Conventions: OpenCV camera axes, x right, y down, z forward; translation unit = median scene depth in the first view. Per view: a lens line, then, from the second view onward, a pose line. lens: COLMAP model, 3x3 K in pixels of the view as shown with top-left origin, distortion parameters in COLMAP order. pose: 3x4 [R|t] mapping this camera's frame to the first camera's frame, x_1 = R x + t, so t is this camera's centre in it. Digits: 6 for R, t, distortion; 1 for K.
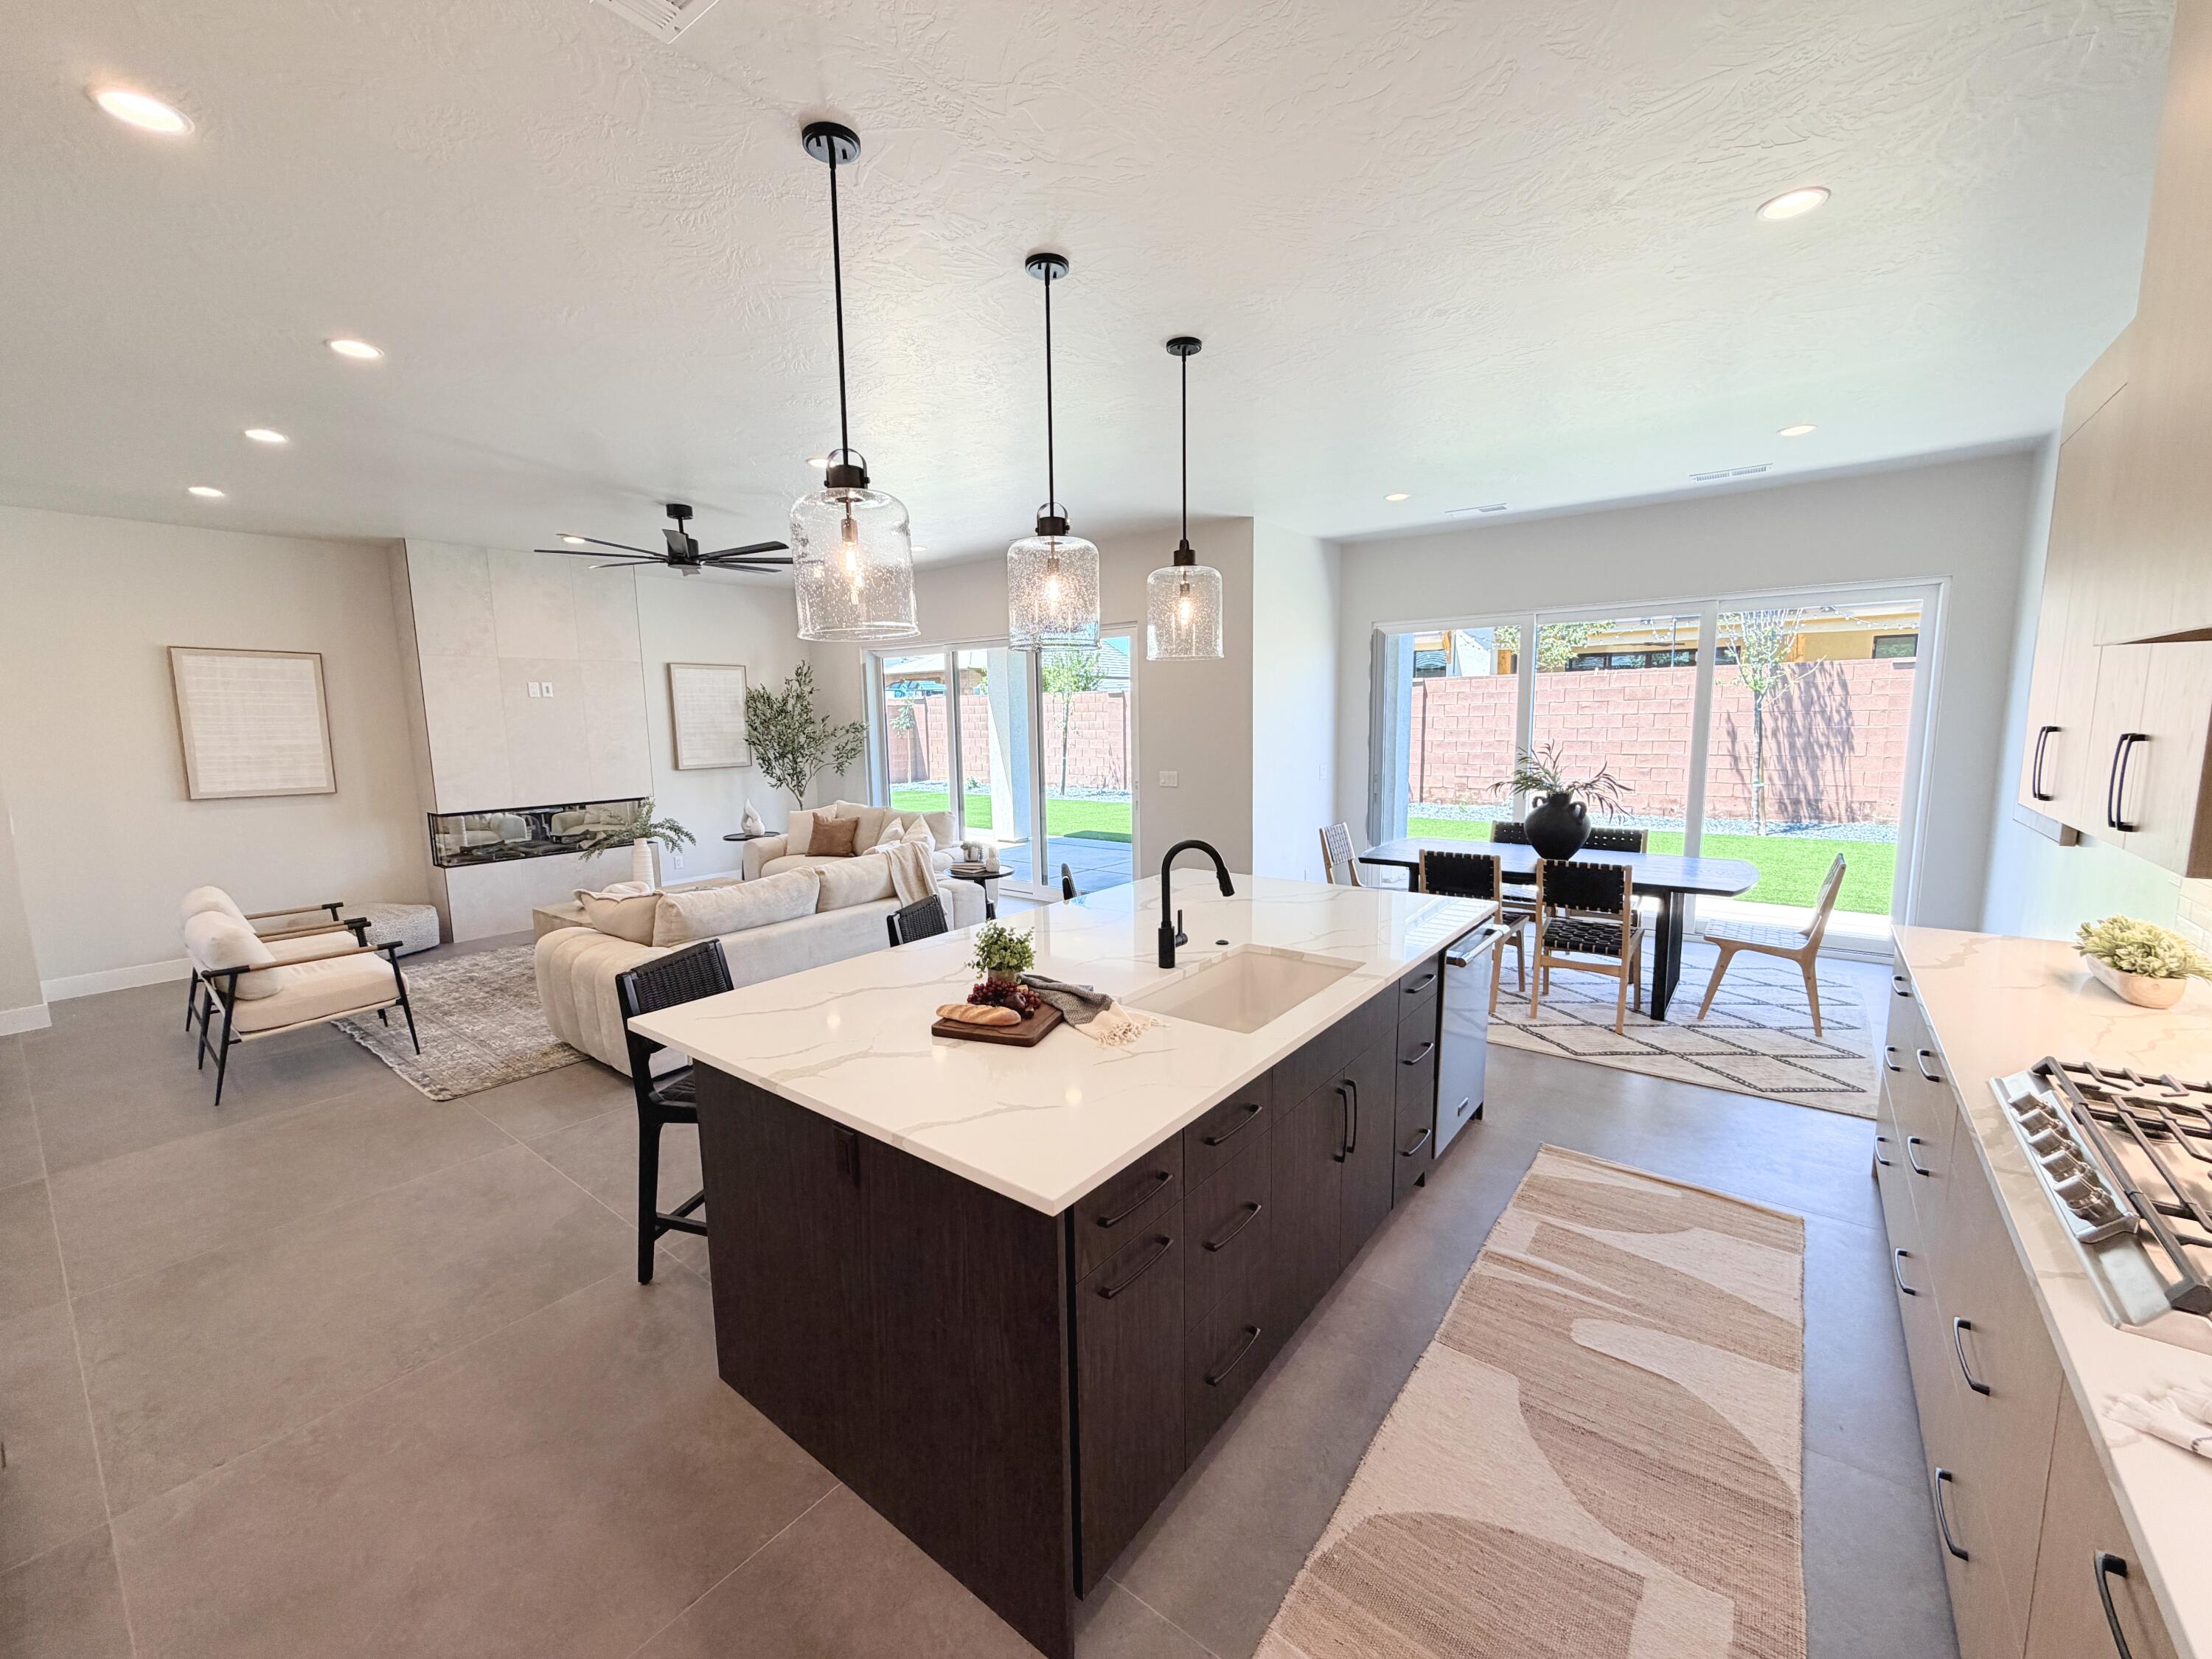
lens RADIAL K [[885.2, 0, 1113.6], [0, 885.2, 834.1], [0, 0, 1]] dist [-0.008429, 0.002233]
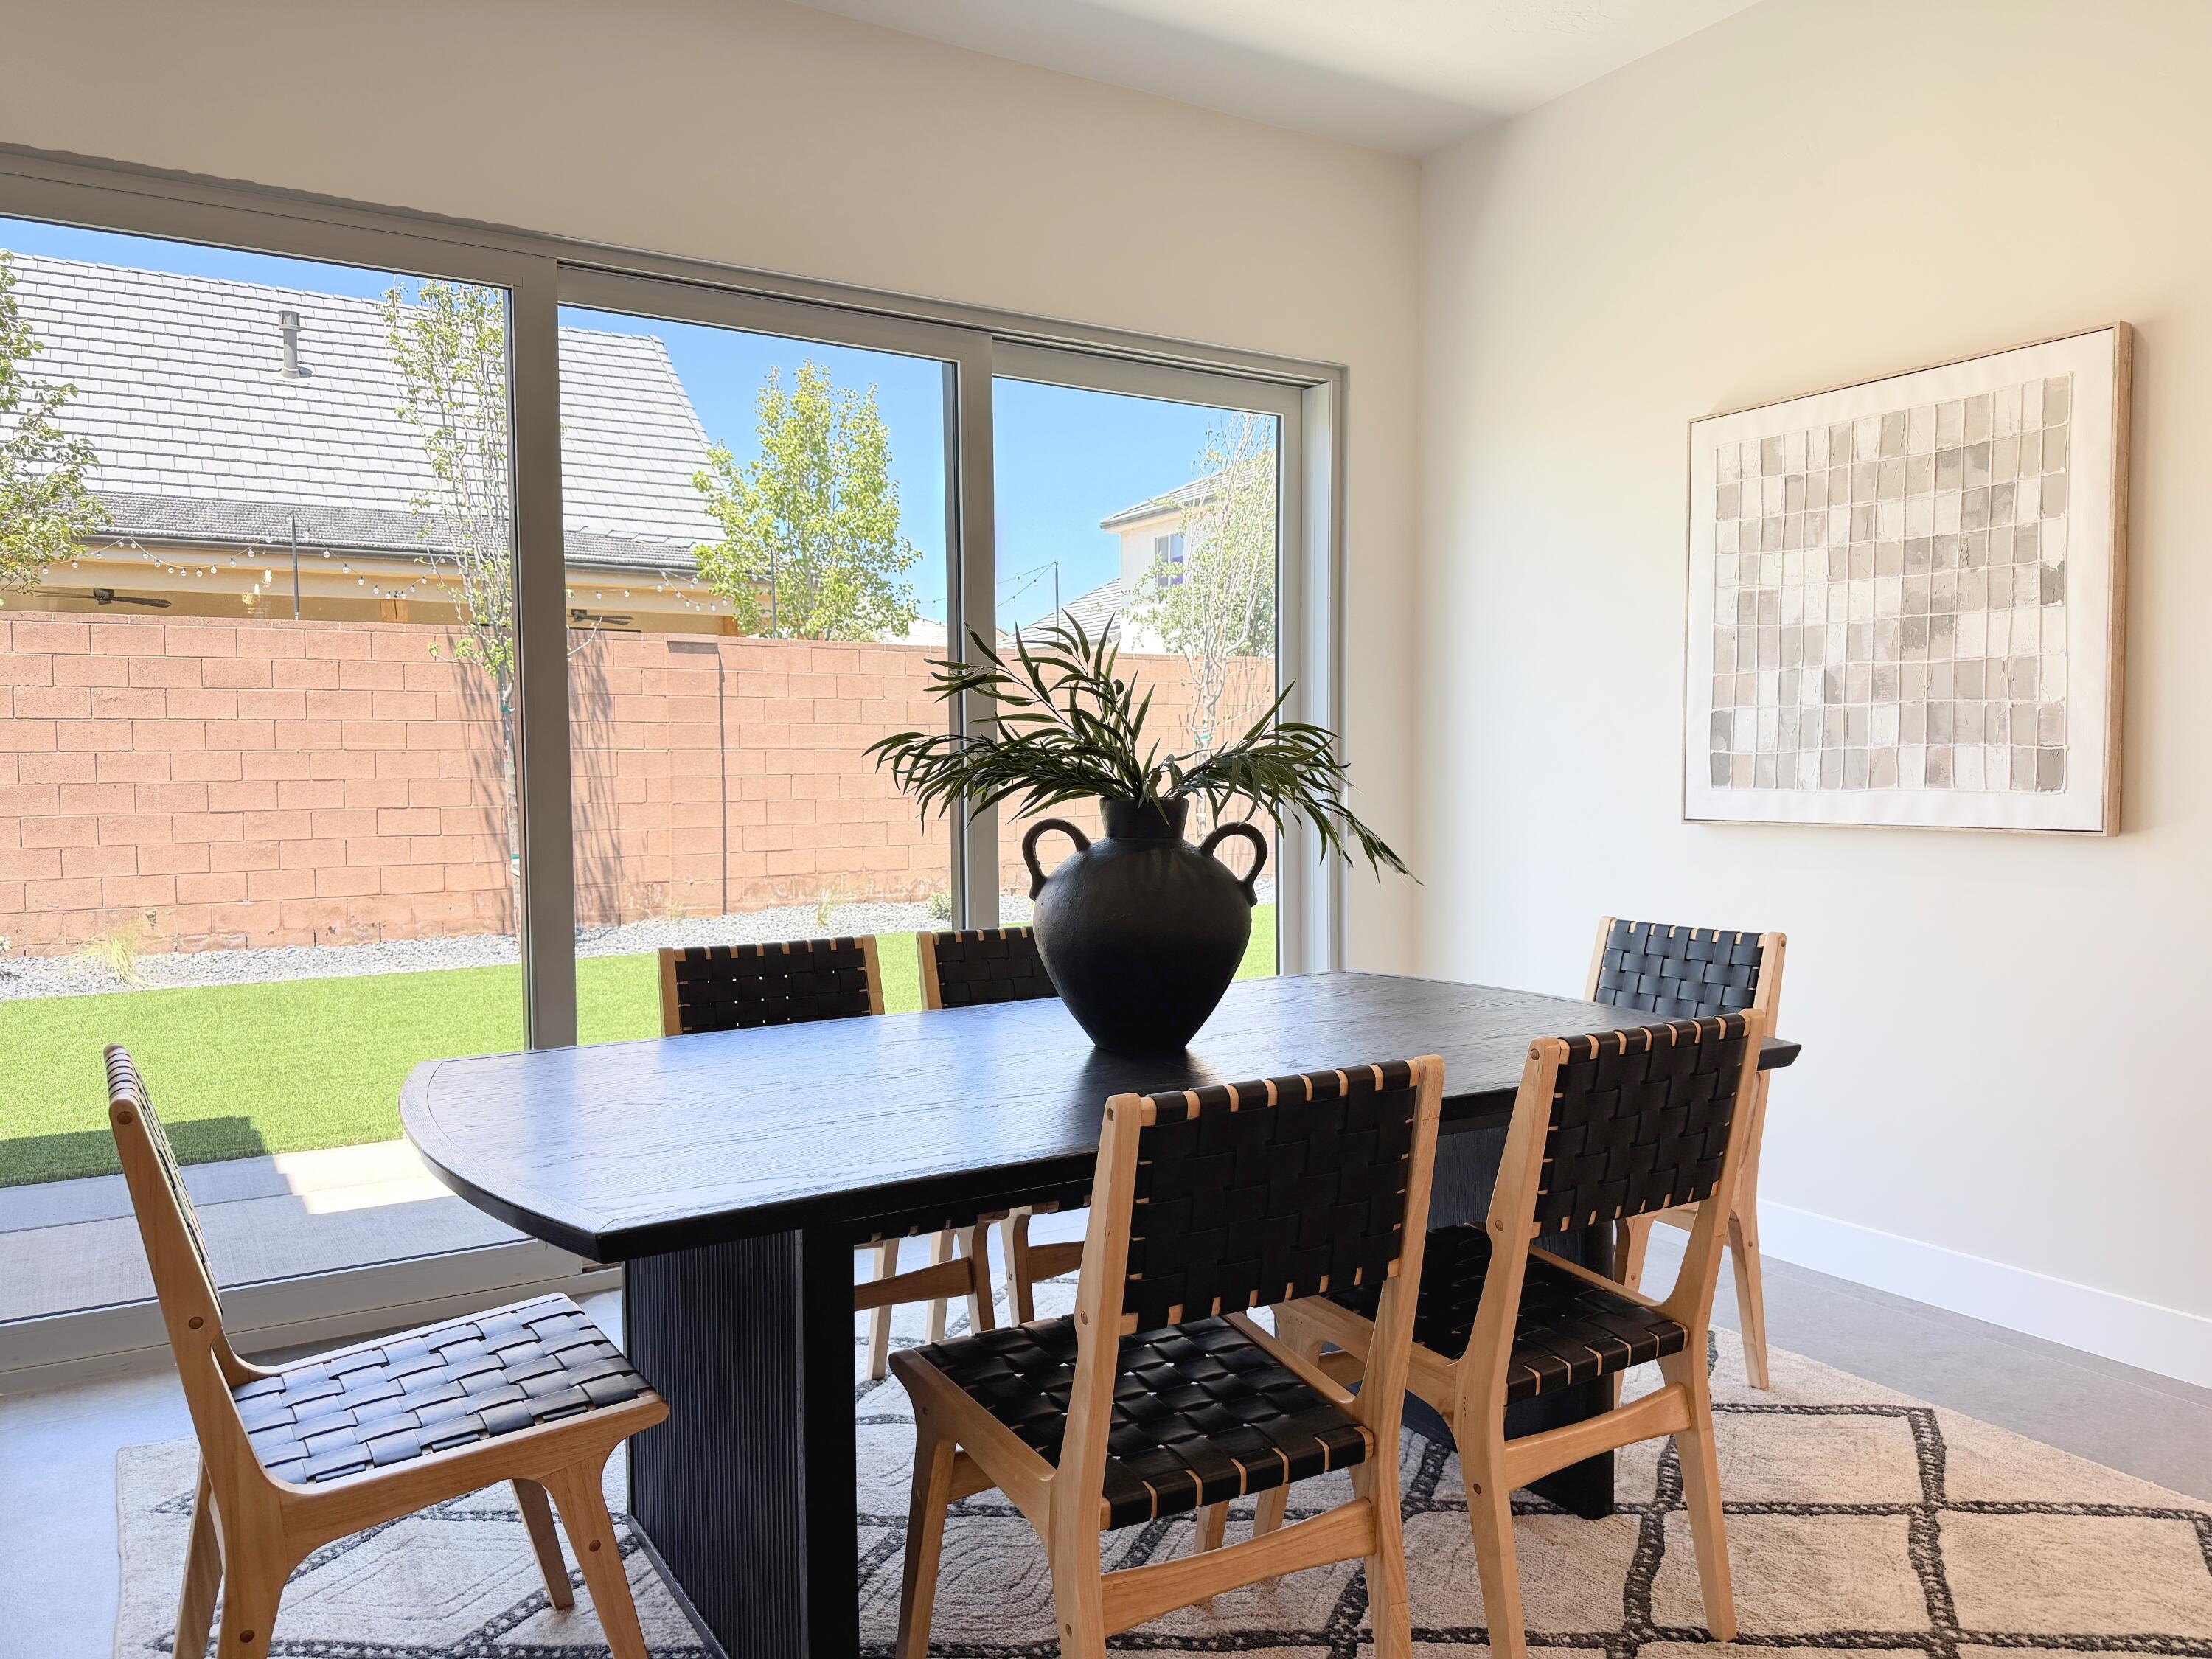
lens RADIAL K [[1548.9, 0, 1094.3], [0, 1548.9, 839.2], [0, 0, 1]] dist [0.022818, -0.027342]
pose [[0.354517, -0.028844, 0.934605, 0.037964], [0.124267, 0.992111, -0.016518, -0.019812], [-0.926755, 0.121997, 0.355305, 0.576420]]
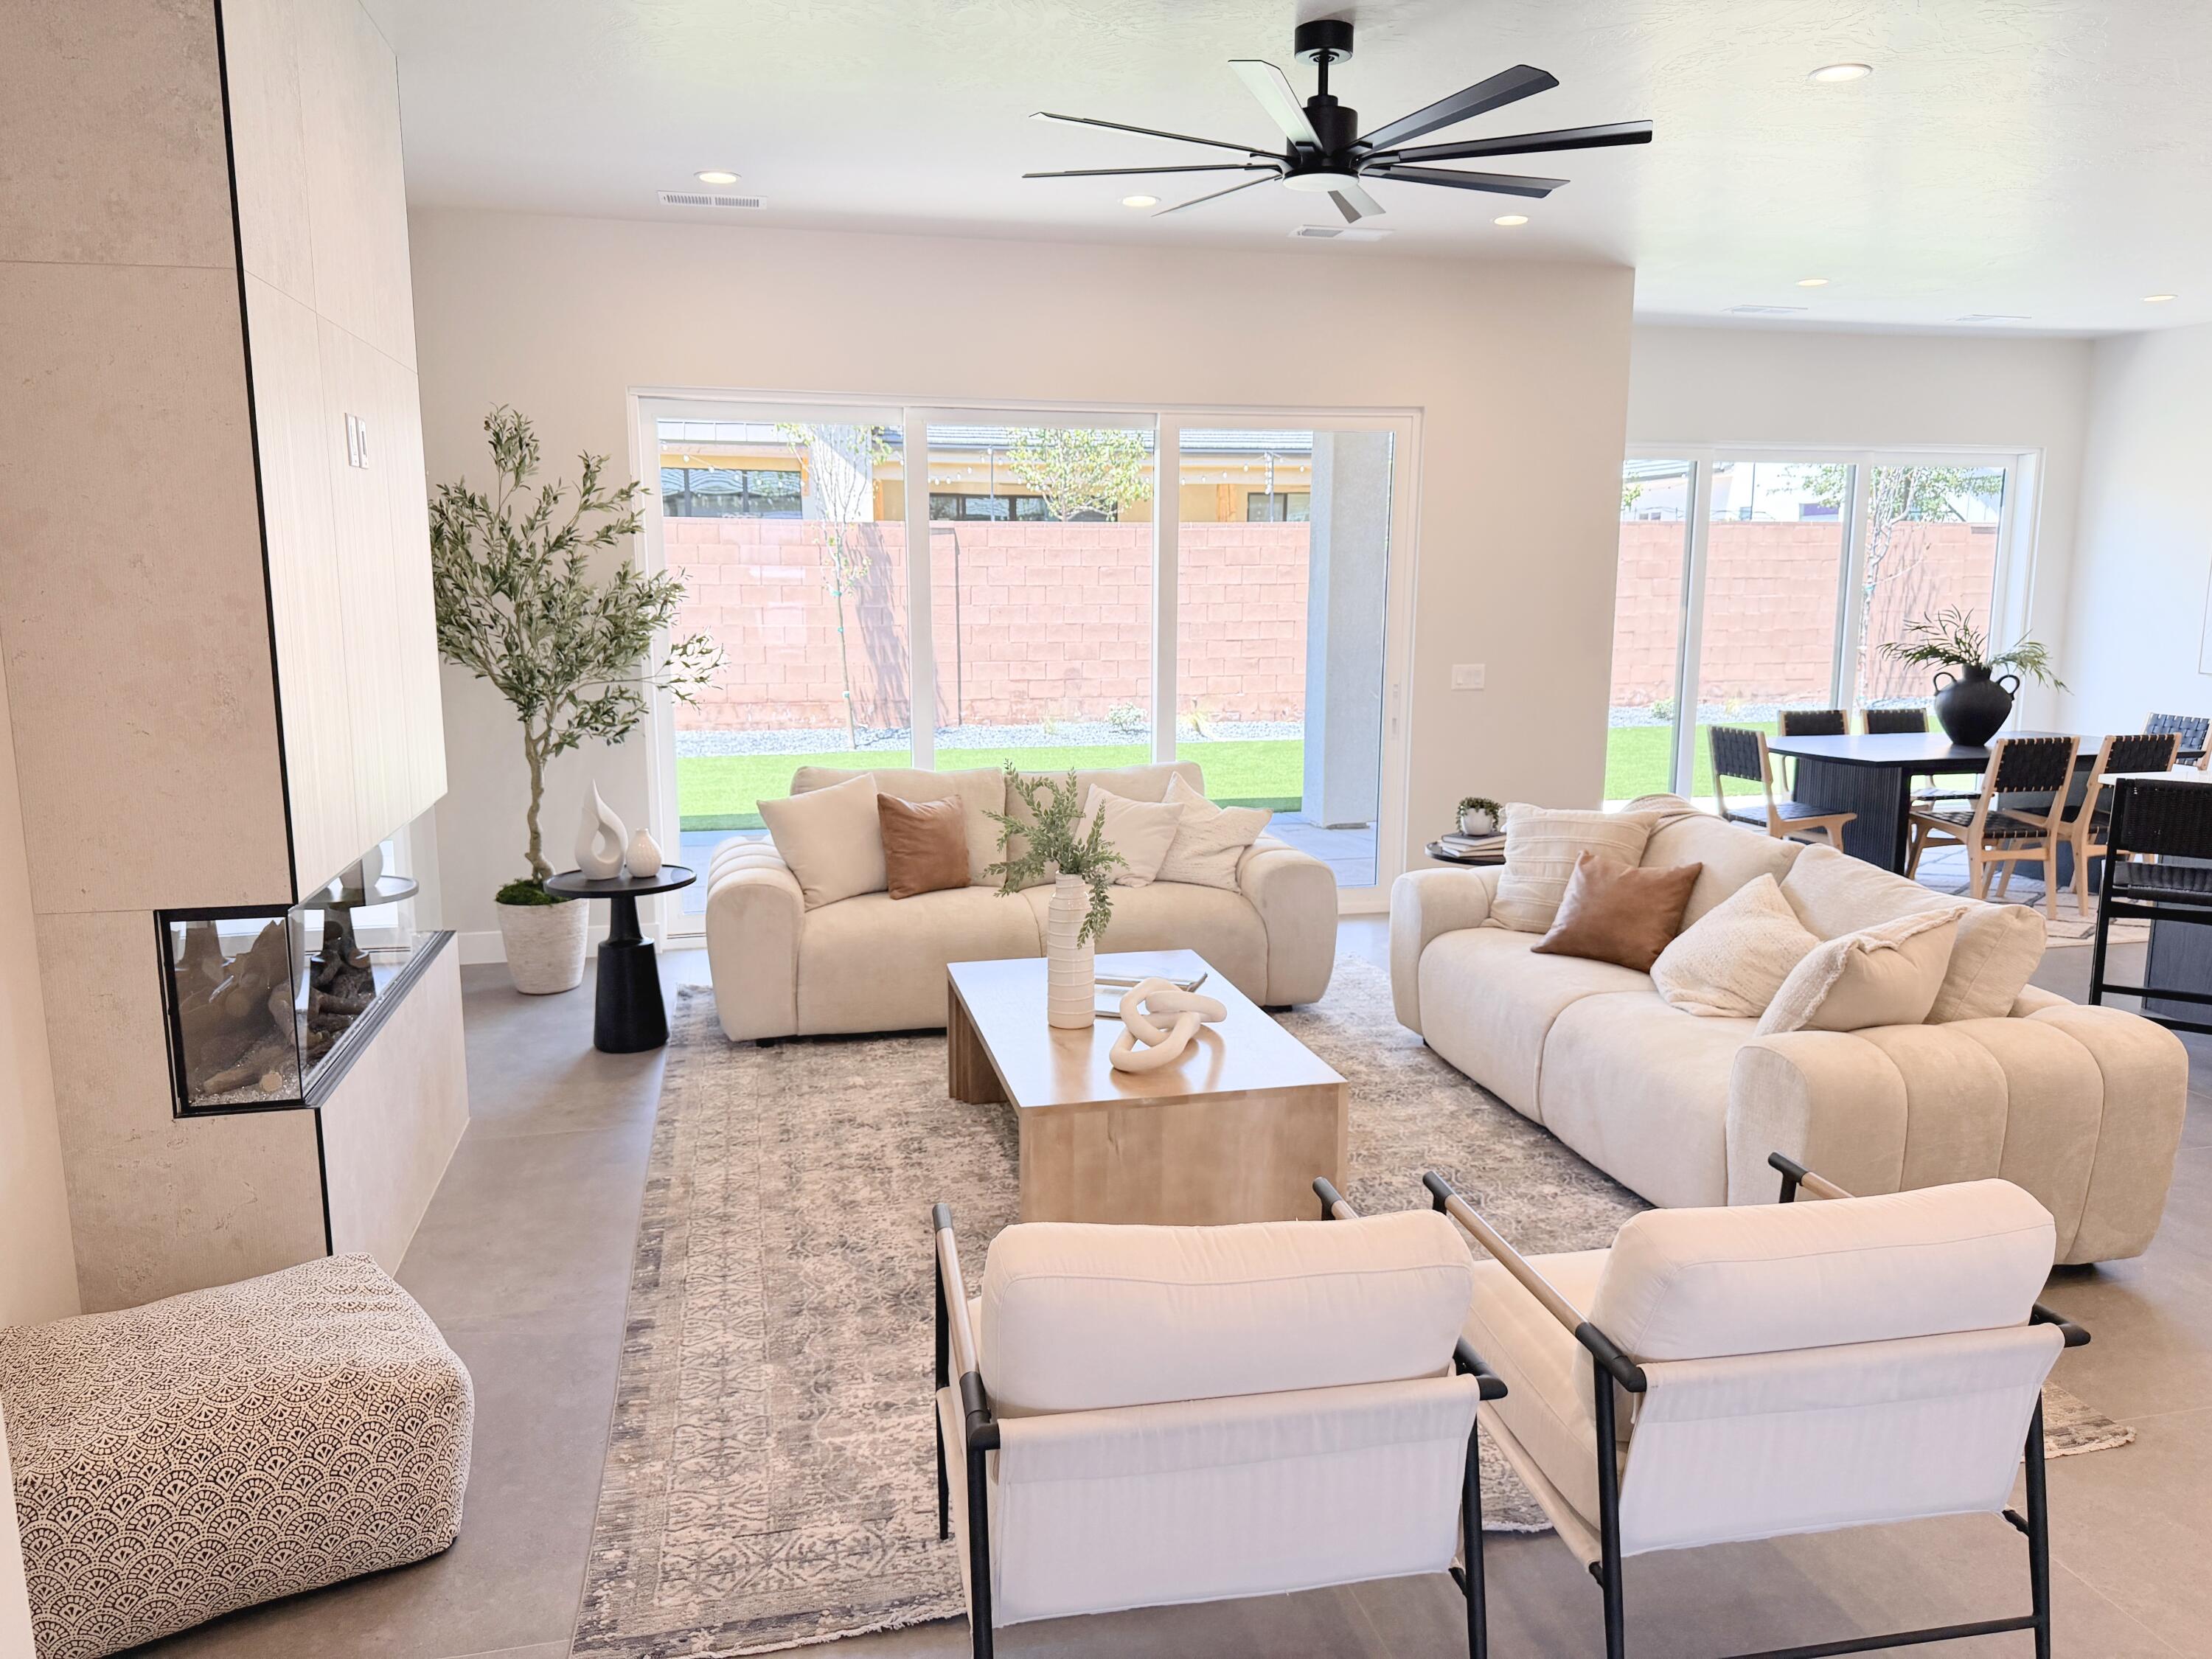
lens RADIAL K [[1548.9, 0, 1111.5], [0, 1548.9, 842.6], [0, 0, 1]] dist [0.022818, -0.027342]
pose [[0.623941, -0.115205, 0.772933, -0.828264], [0.094425, 0.992941, 0.071773, -0.044210], [-0.775746, 0.028202, 0.630415, 0.477353]]
